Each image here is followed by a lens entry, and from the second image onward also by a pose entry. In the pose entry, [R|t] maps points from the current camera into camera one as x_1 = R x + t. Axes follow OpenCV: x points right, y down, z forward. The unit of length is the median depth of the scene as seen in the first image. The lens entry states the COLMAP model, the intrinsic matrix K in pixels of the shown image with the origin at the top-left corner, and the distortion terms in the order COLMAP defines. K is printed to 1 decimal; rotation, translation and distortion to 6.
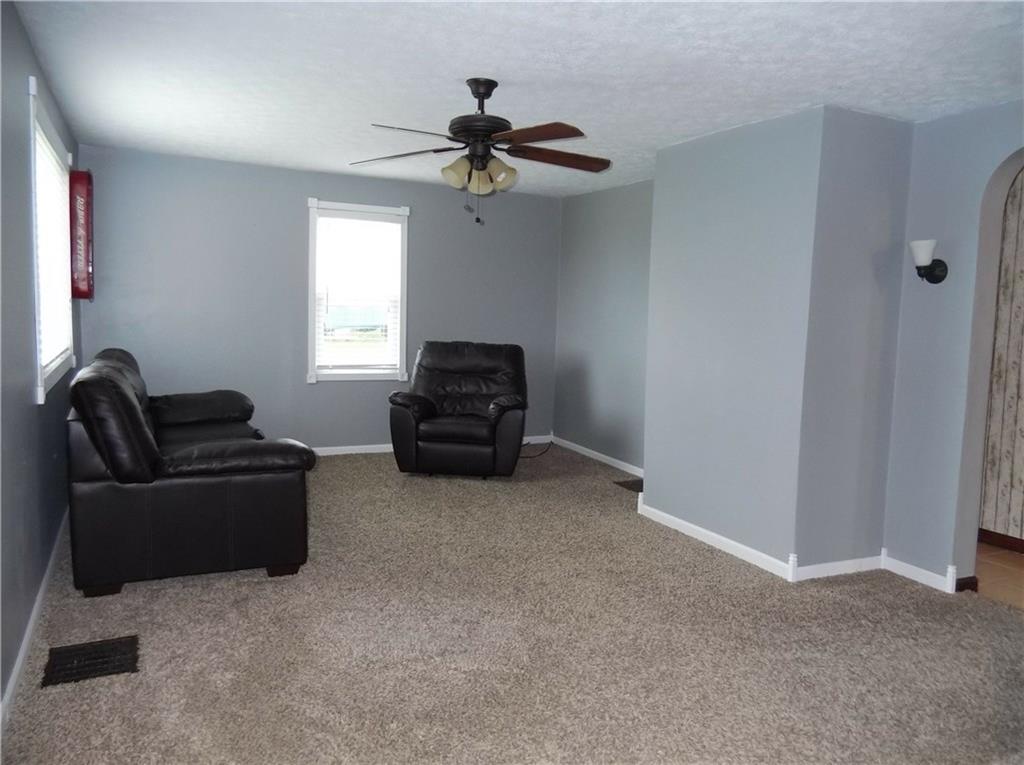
lens RADIAL K [[767.6, 0, 505.6], [0, 767.6, 384.1], [0, 0, 1]] dist [-0.005432, -0.005348]
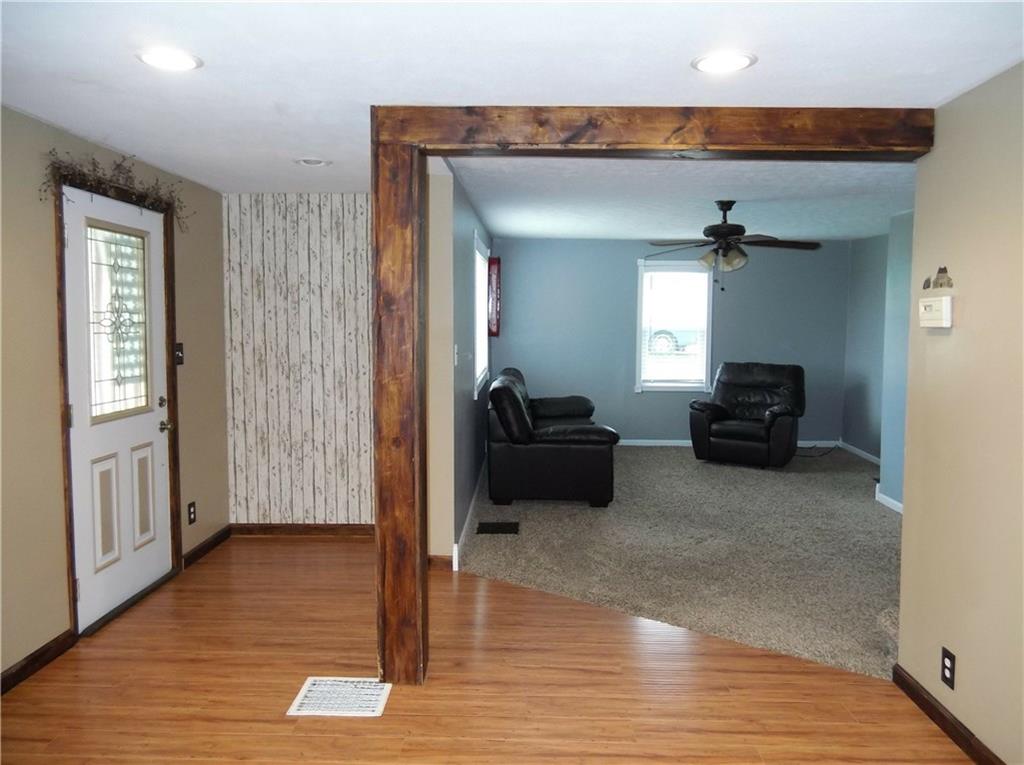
lens RADIAL K [[803.0, 0, 512.0], [0, 803.0, 382.5], [0, 0, 1]] dist [0.005154, 0.001311]
pose [[0.892416, 0.014932, -0.450966, 0.241075], [-0.021965, 0.999705, -0.010365, 0.000798], [0.450678, 0.019155, 0.892481, -0.480865]]
